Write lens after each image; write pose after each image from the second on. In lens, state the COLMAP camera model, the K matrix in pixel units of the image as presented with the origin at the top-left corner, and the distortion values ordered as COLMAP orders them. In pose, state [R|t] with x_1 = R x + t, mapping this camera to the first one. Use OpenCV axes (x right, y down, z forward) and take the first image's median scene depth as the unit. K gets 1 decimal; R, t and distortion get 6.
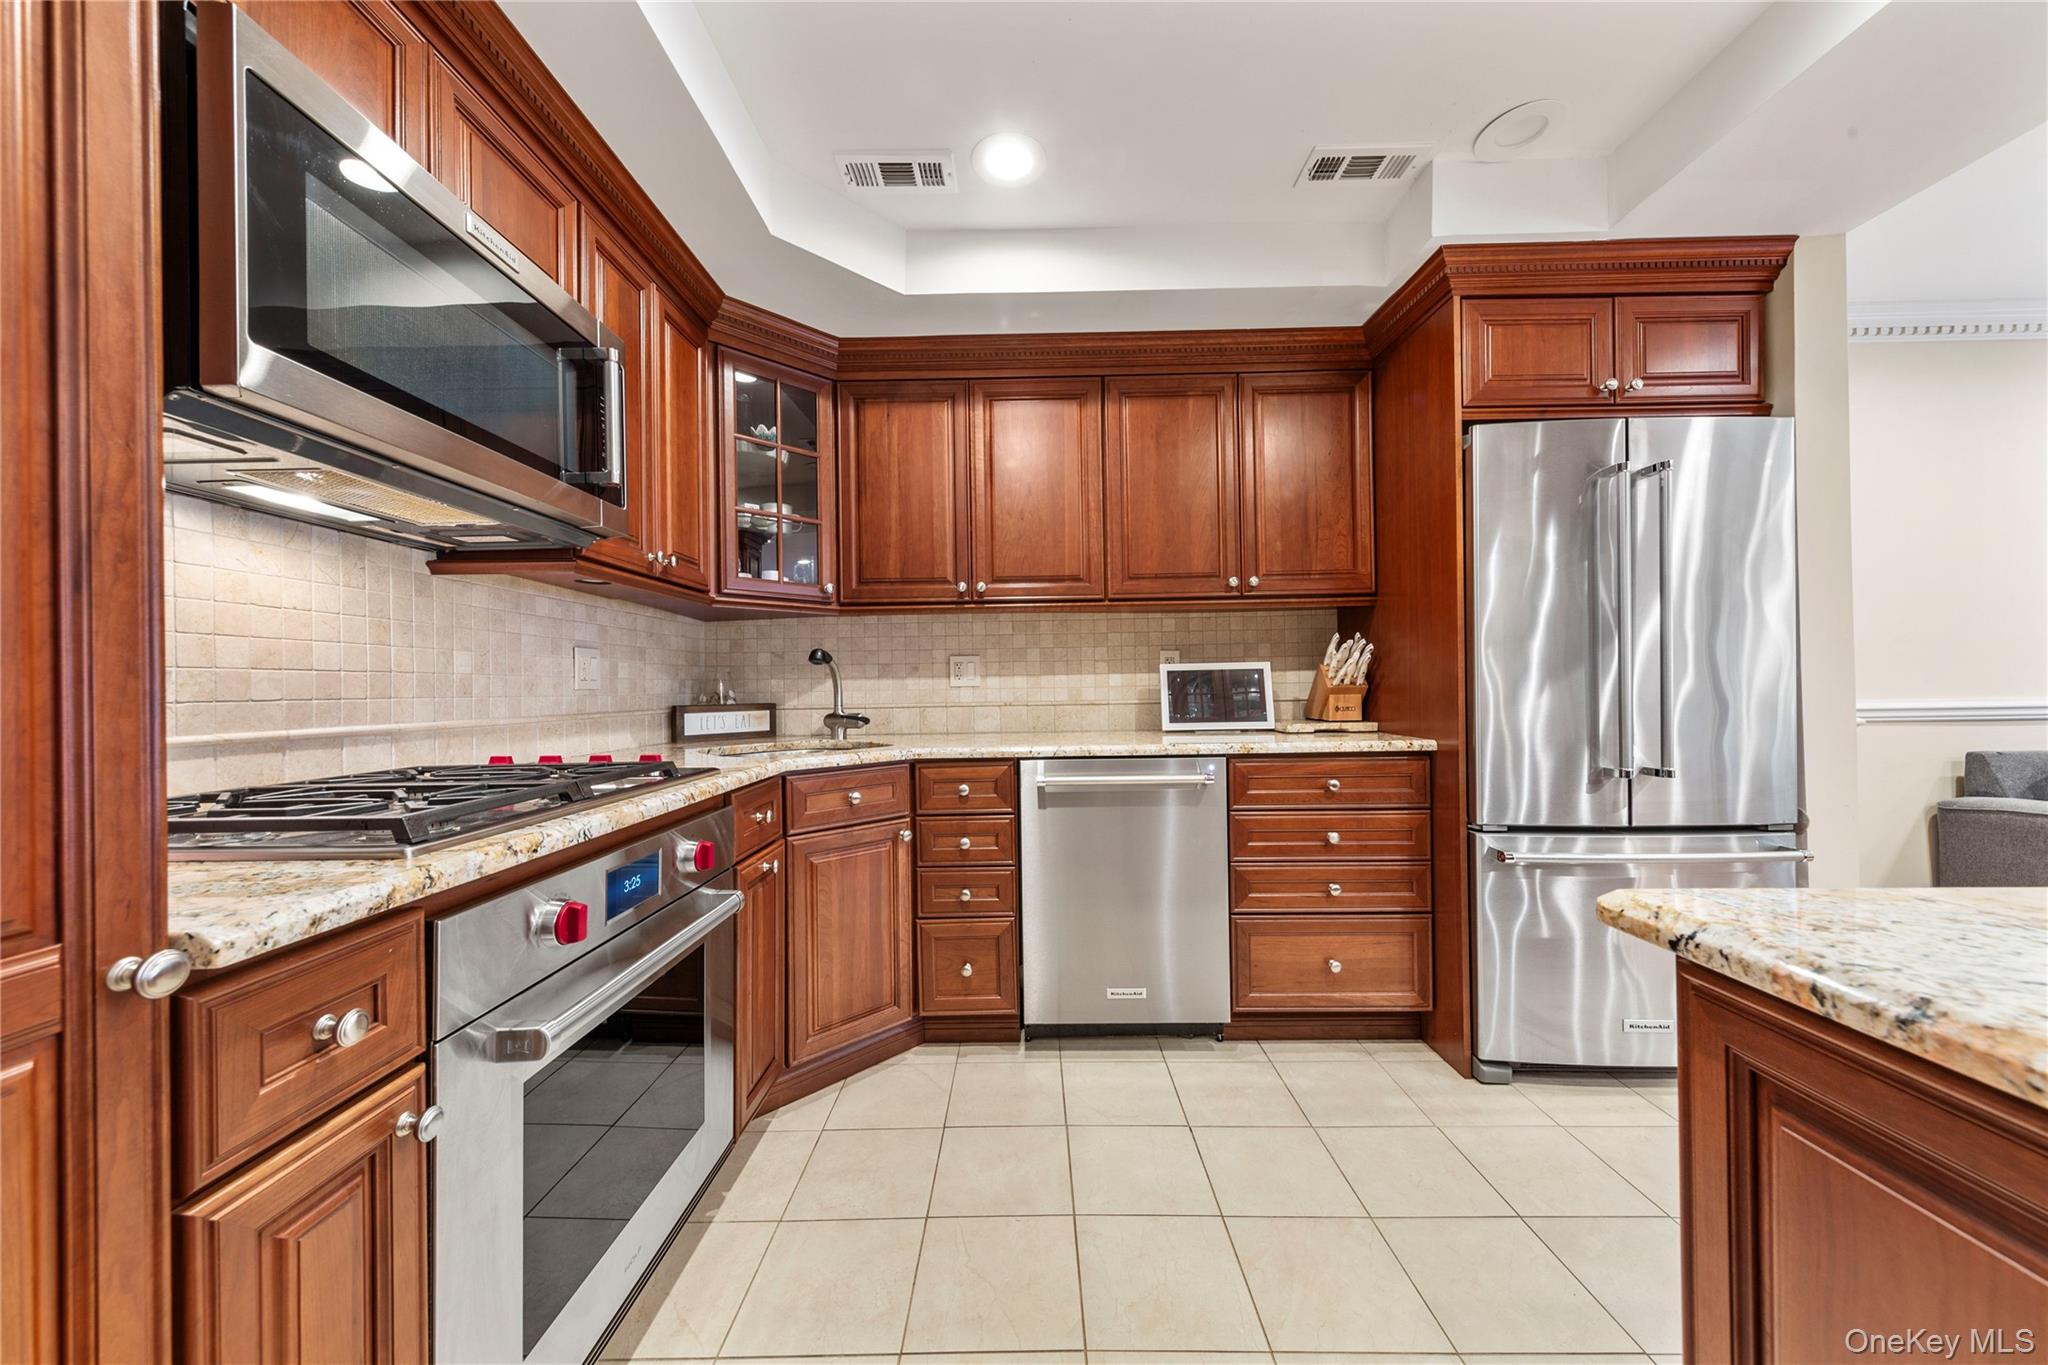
lens RADIAL K [[726.6, 0, 1020.7], [0, 726.6, 686.6], [0, 0, 1]] dist [0.001828, -0.000262]
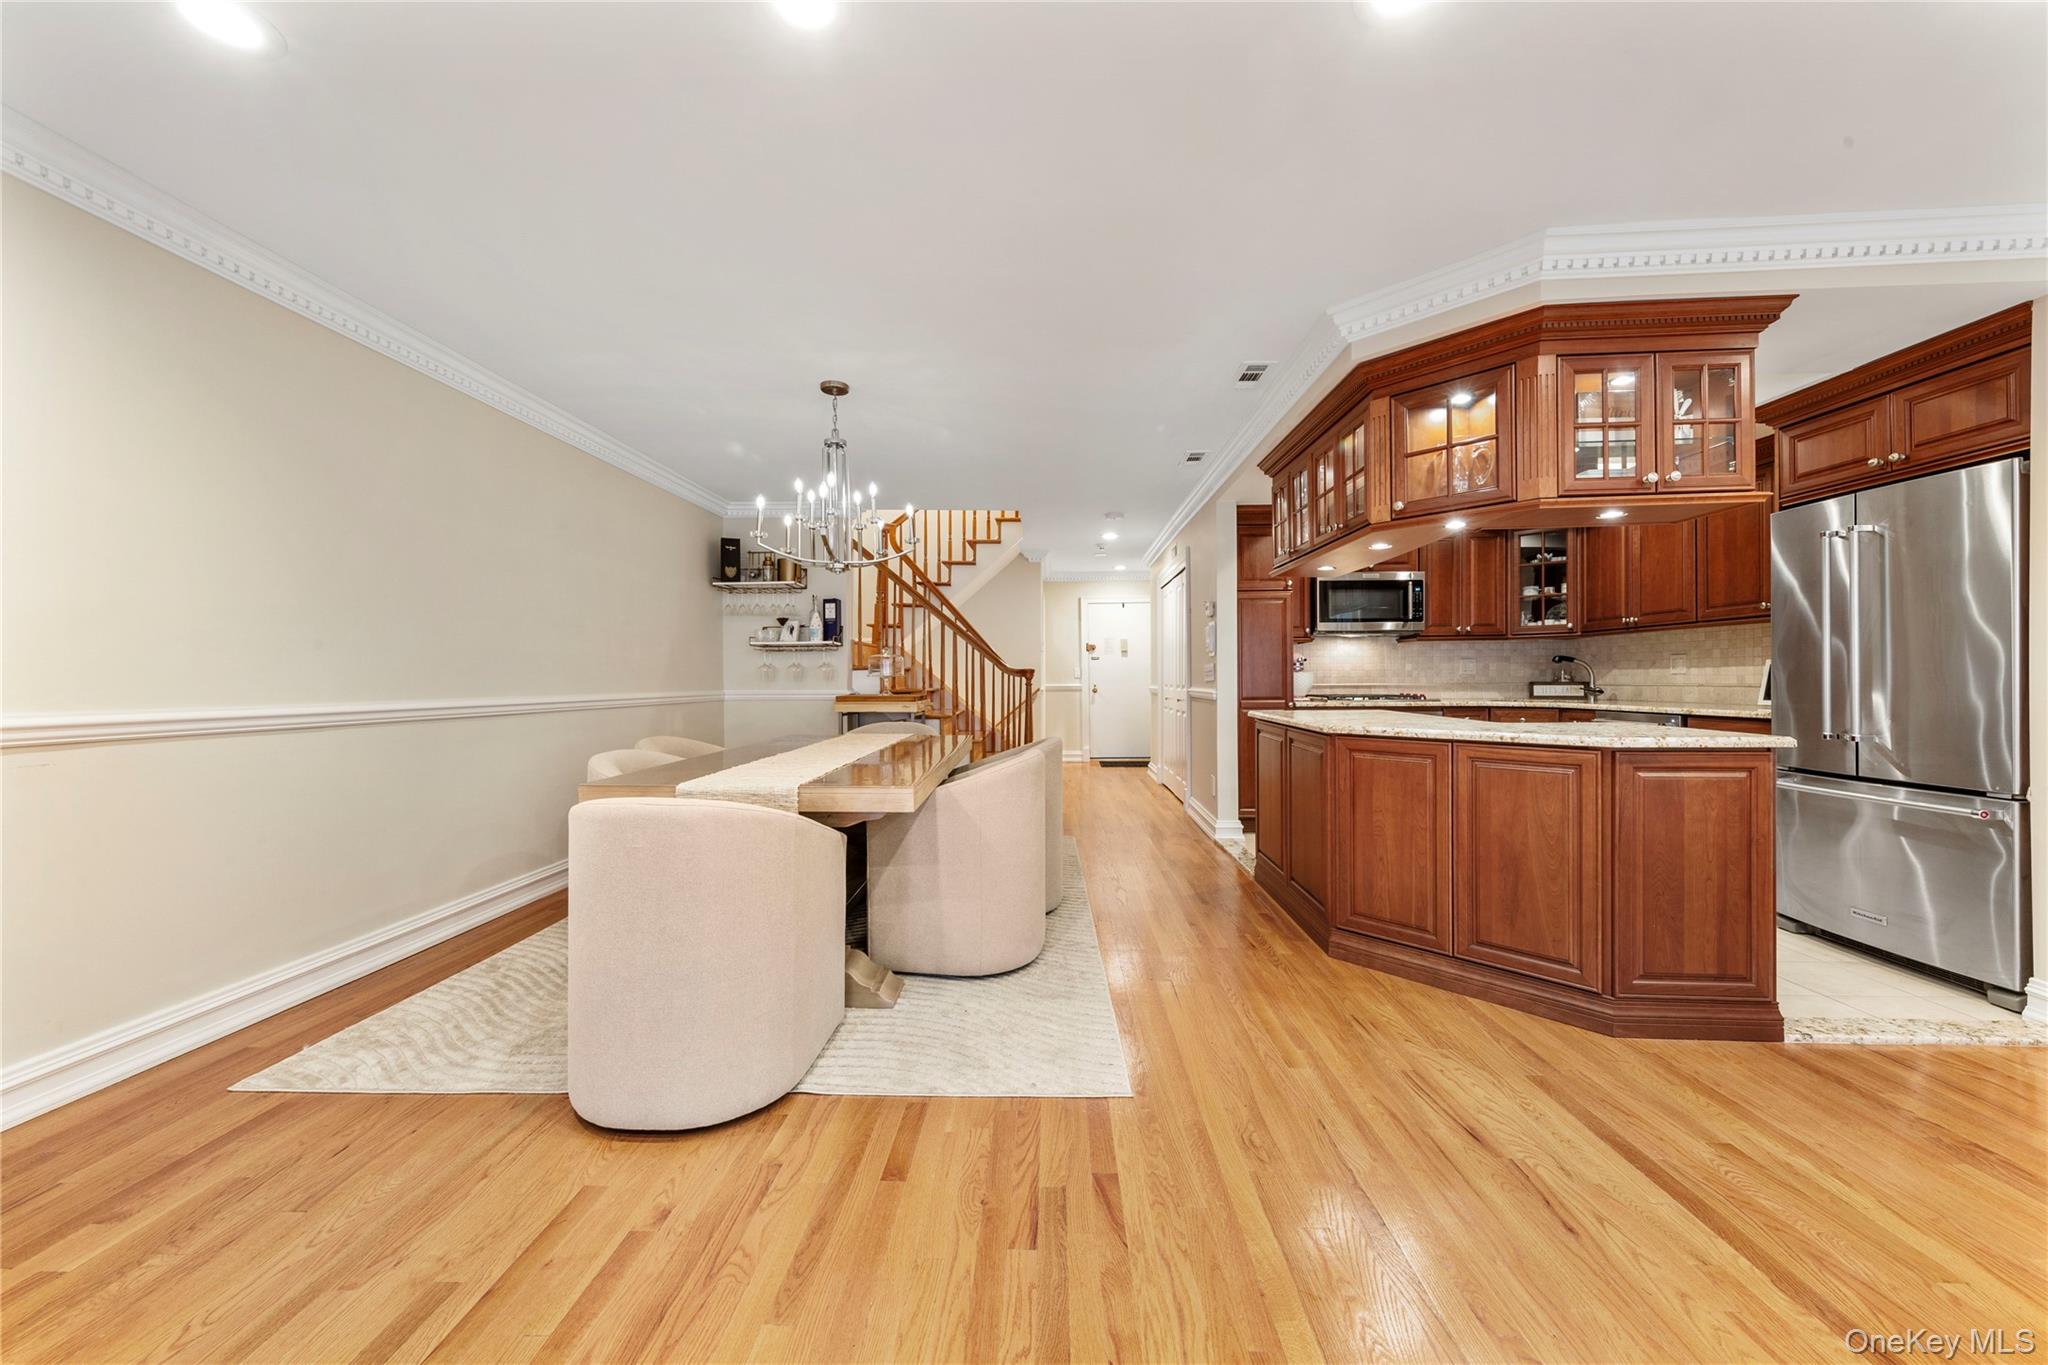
lens RADIAL K [[726.6, 0, 1029.2], [0, 726.6, 681.6], [0, 0, 1]] dist [0.001828, -0.000262]
pose [[-0.030635, 0.017944, -0.999370, 1.882596], [0.006670, 0.999820, 0.017748, -0.024878], [0.999508, -0.006122, -0.030749, -0.476134]]
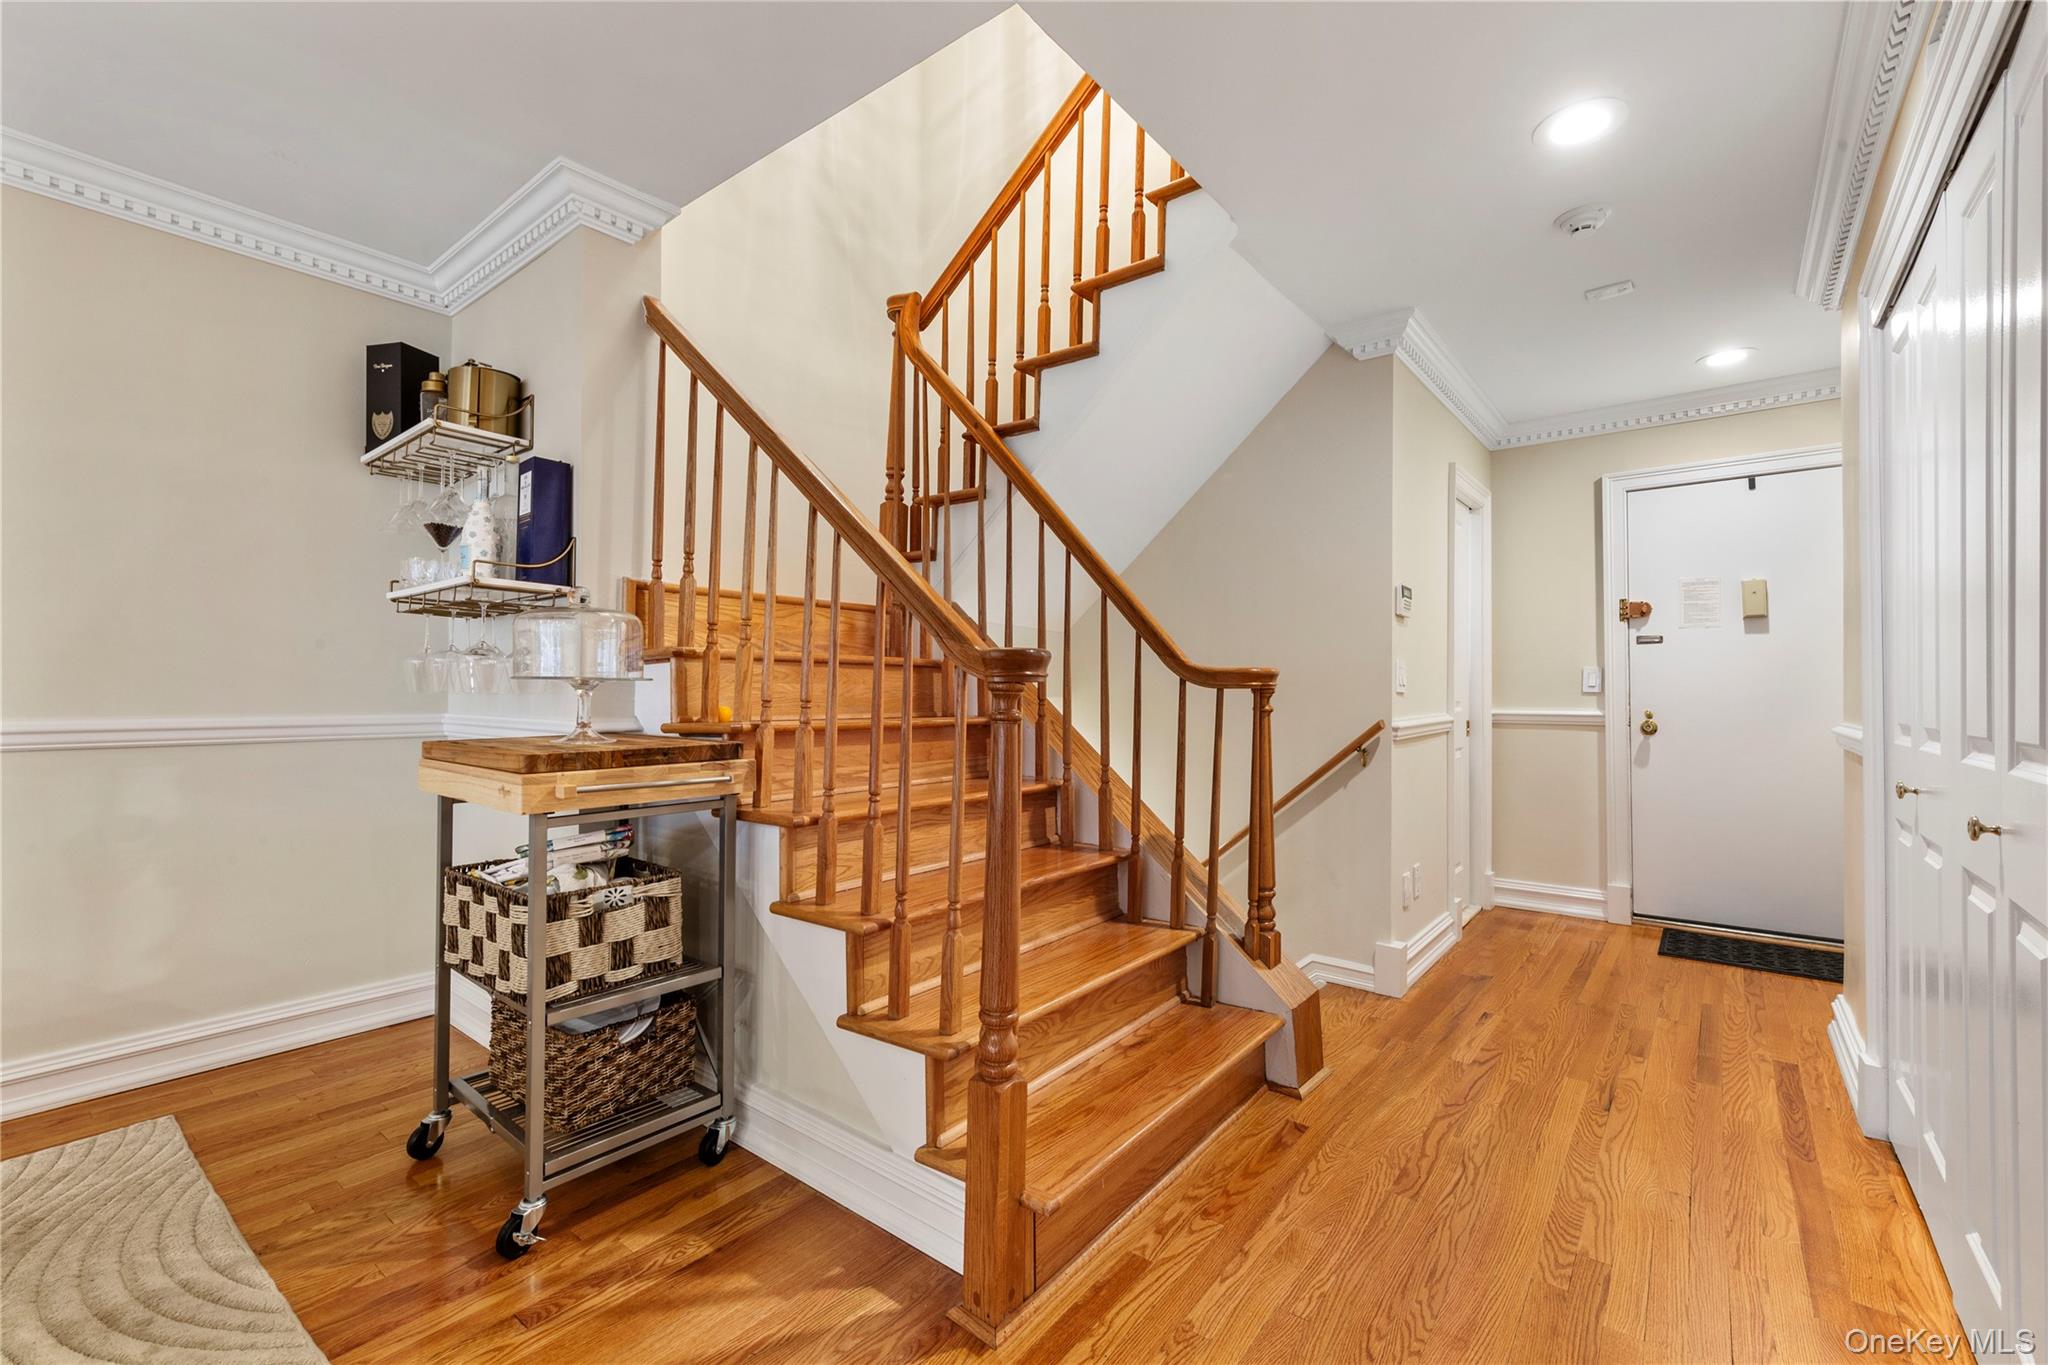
lens RADIAL K [[869.2, 0, 1032.2], [0, 869.2, 687.2], [0, 0, 1]] dist [0.001624, 0.001438]
pose [[-0.613407, 0.005403, -0.789749, -0.045328], [0.005888, 0.999980, 0.002268, 0.003082], [0.789745, -0.003259, -0.613426, -0.140980]]
